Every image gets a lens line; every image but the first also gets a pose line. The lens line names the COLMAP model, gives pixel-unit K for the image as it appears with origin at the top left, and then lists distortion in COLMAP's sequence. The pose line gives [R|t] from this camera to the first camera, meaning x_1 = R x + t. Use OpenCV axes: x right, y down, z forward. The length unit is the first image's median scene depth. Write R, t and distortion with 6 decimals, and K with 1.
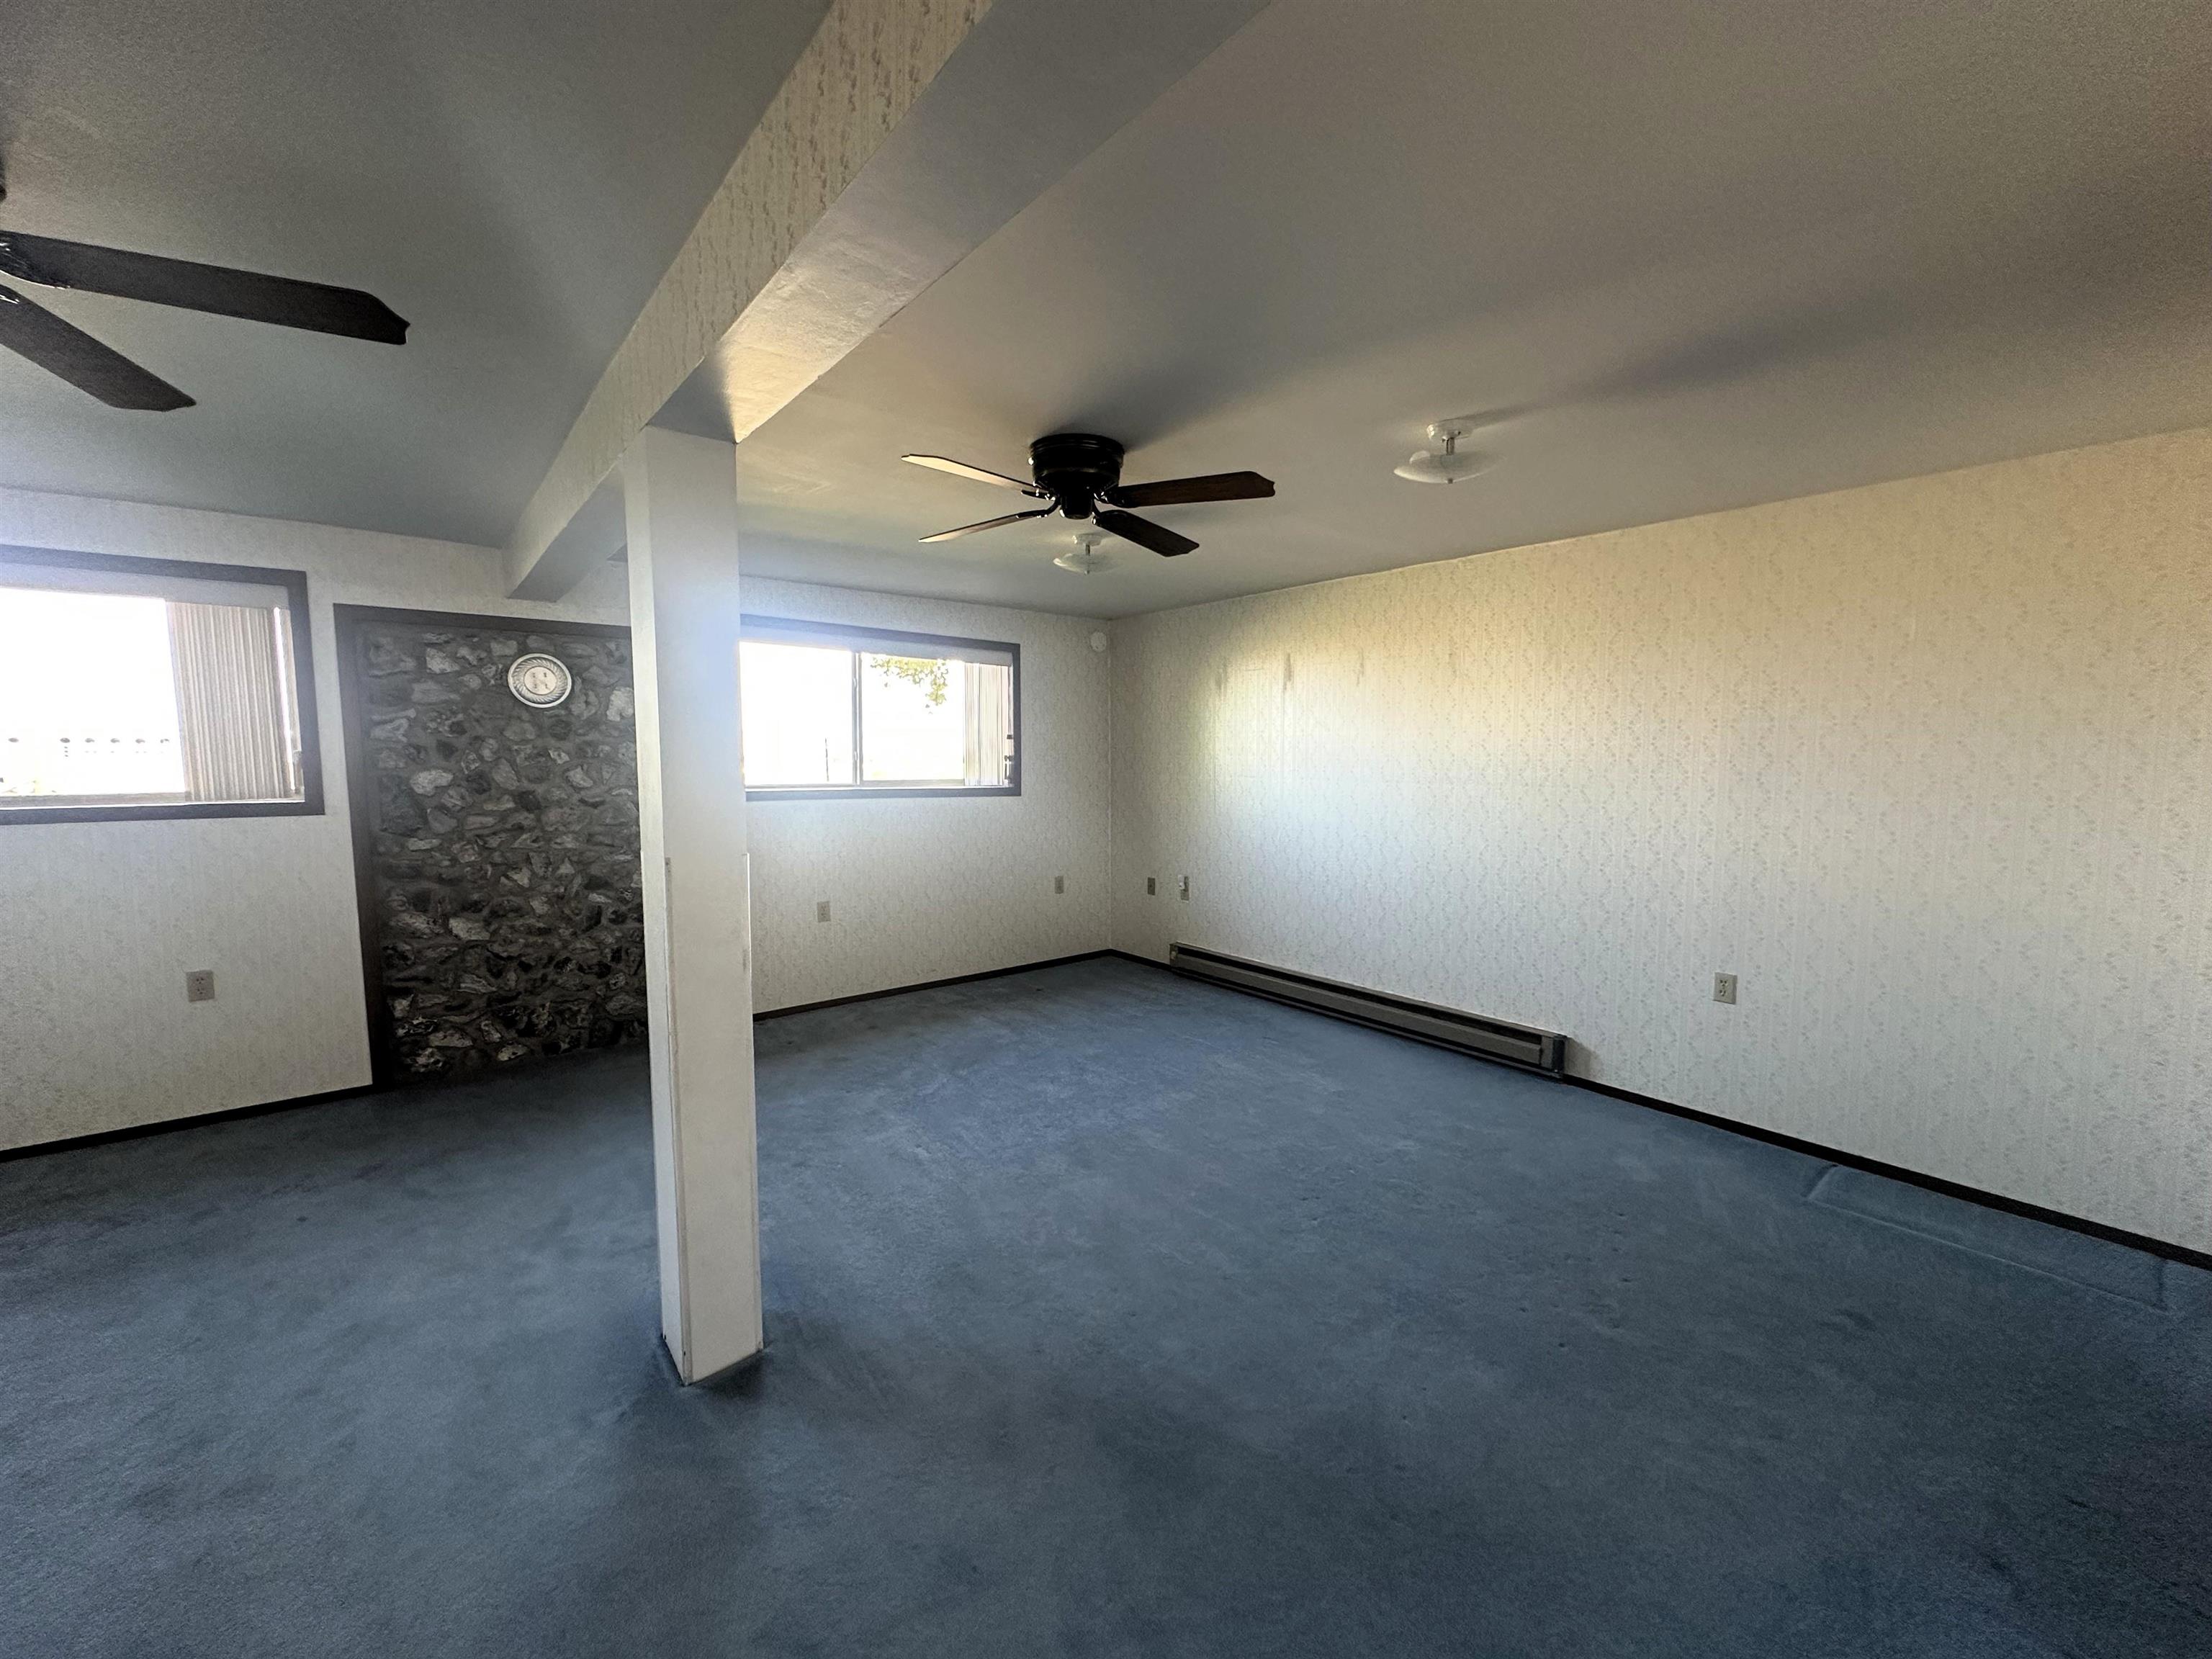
lens RADIAL K [[889.7, 0, 1118.3], [0, 889.7, 816.9], [0, 0, 1]] dist [-0.002218, 0.000219]
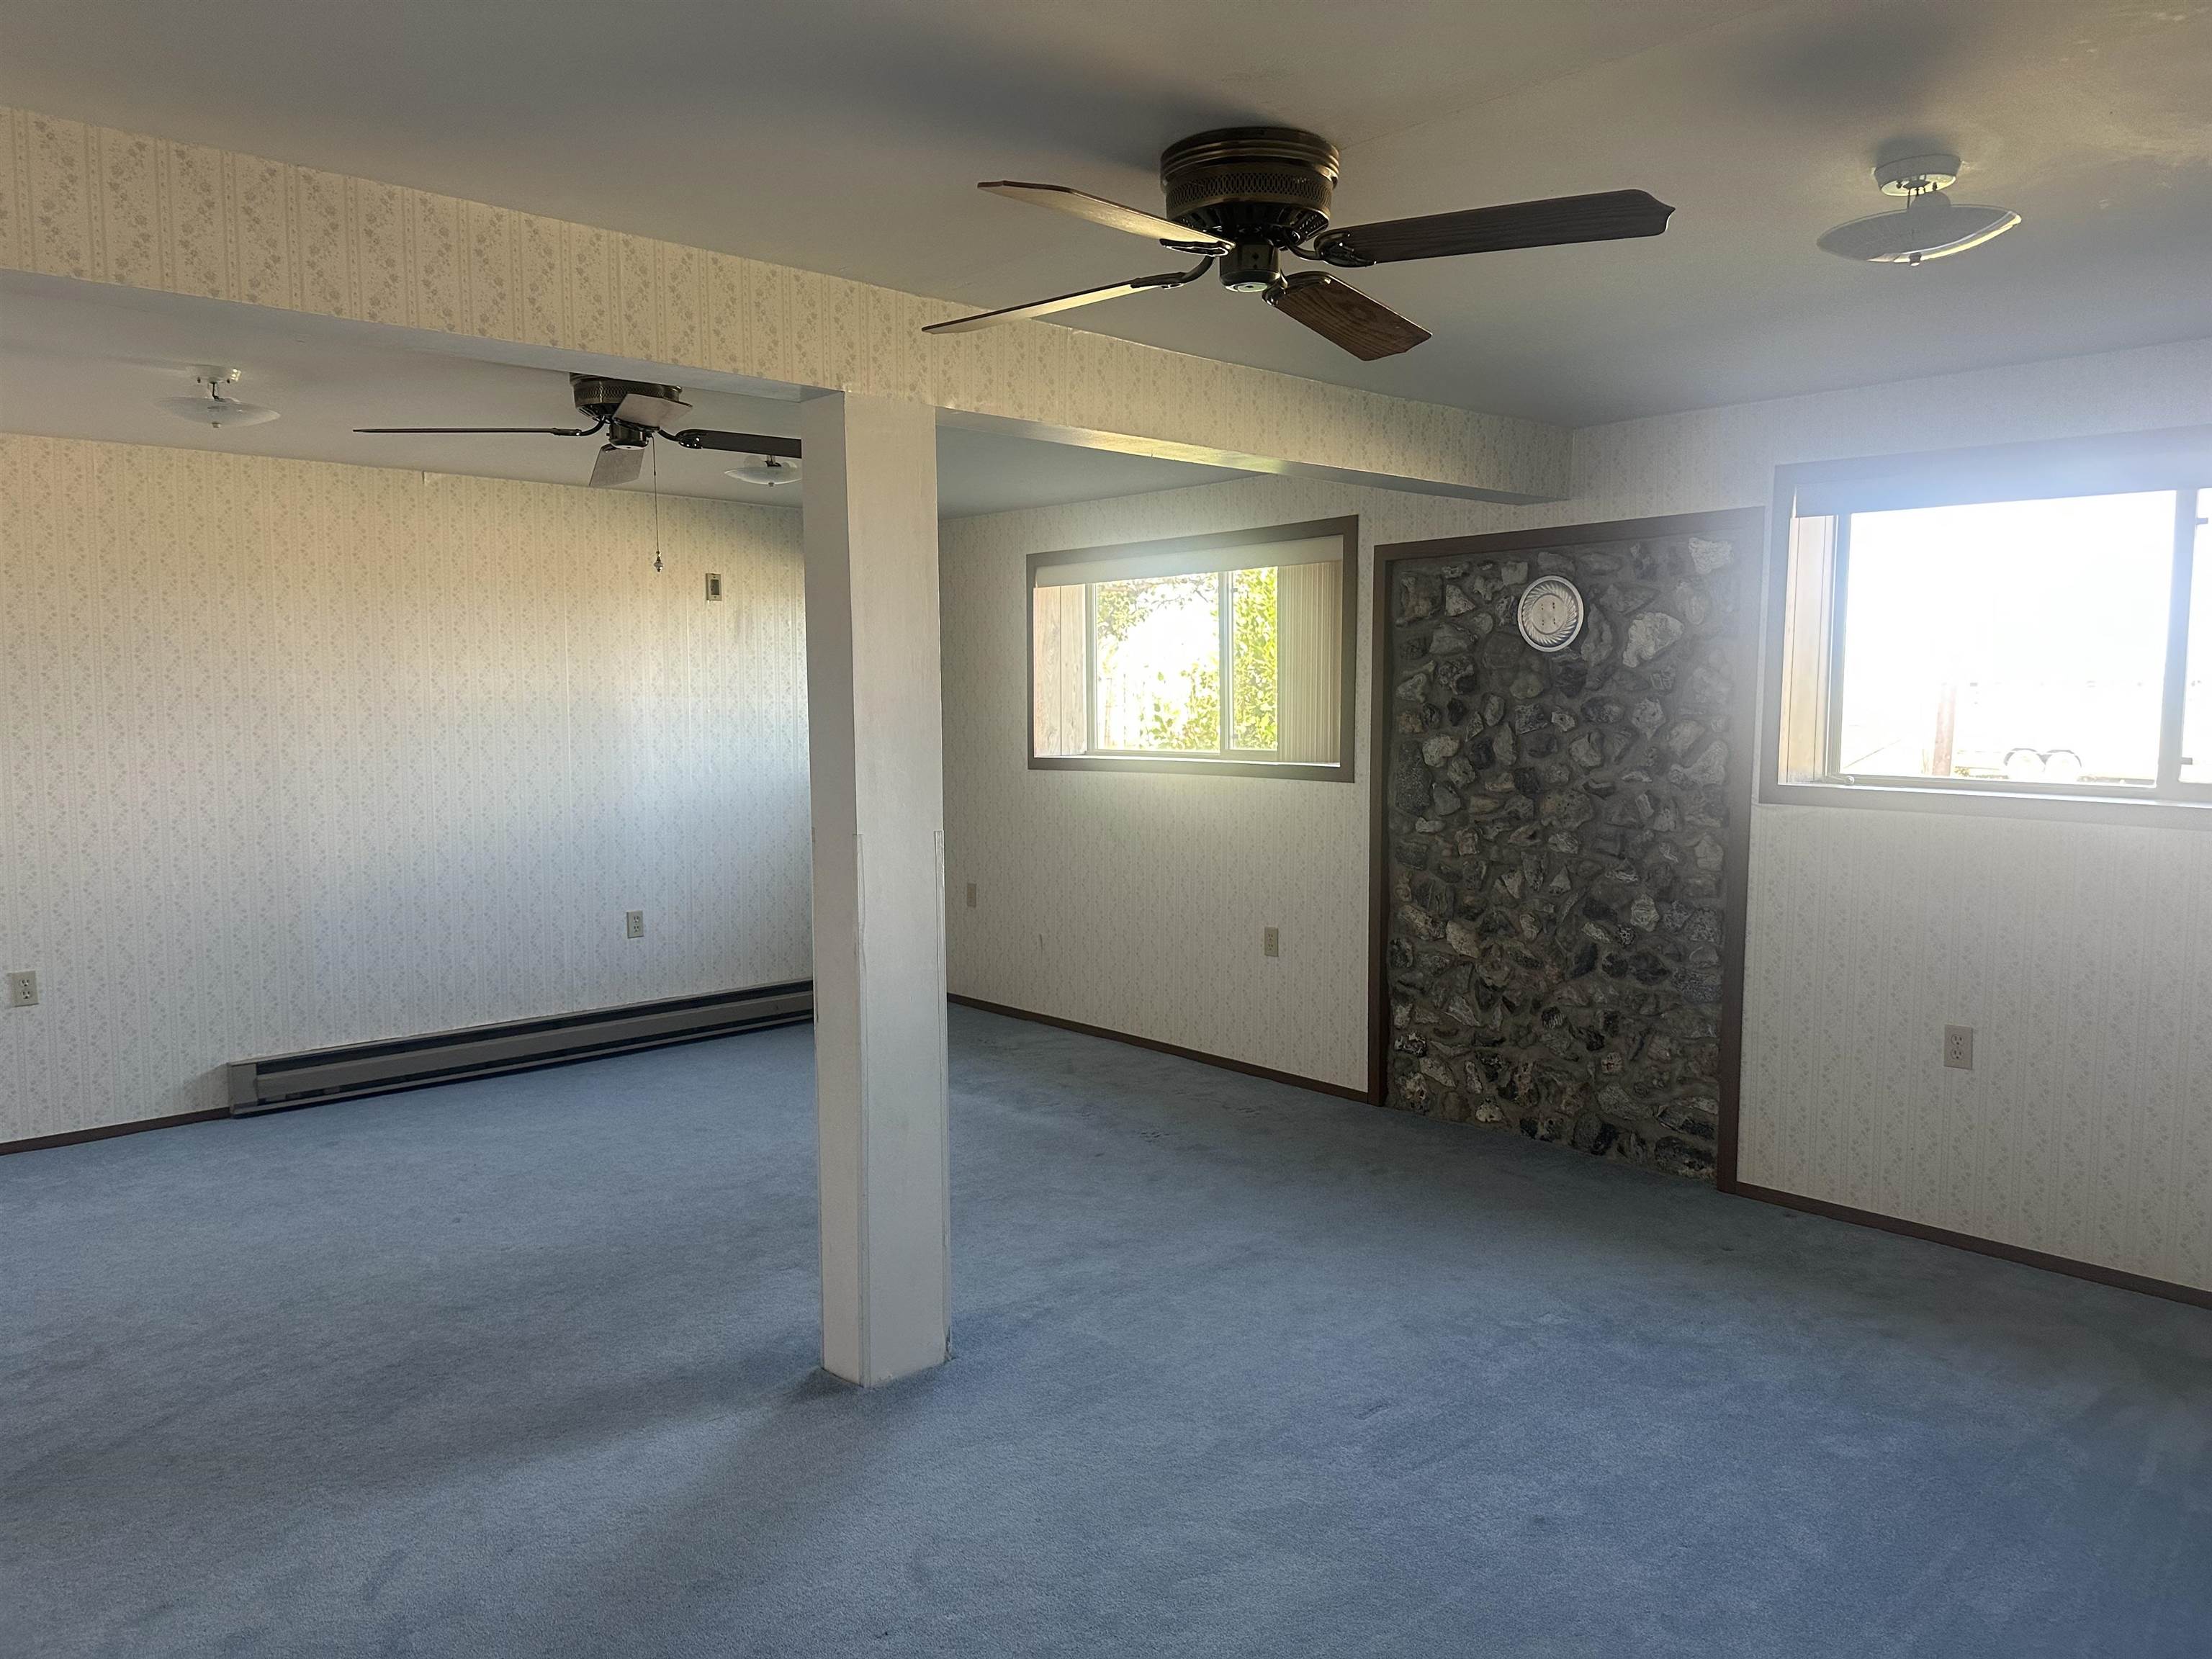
lens RADIAL K [[1522.1, 0, 1116.1], [0, 1522.1, 842.5], [0, 0, 1]] dist [0.050874, -0.057974]
pose [[0.032189, 0.083205, -0.996012, 0.584880], [-0.080406, 0.993515, 0.080398, -0.042126], [0.996242, 0.077497, 0.038670, 0.626275]]
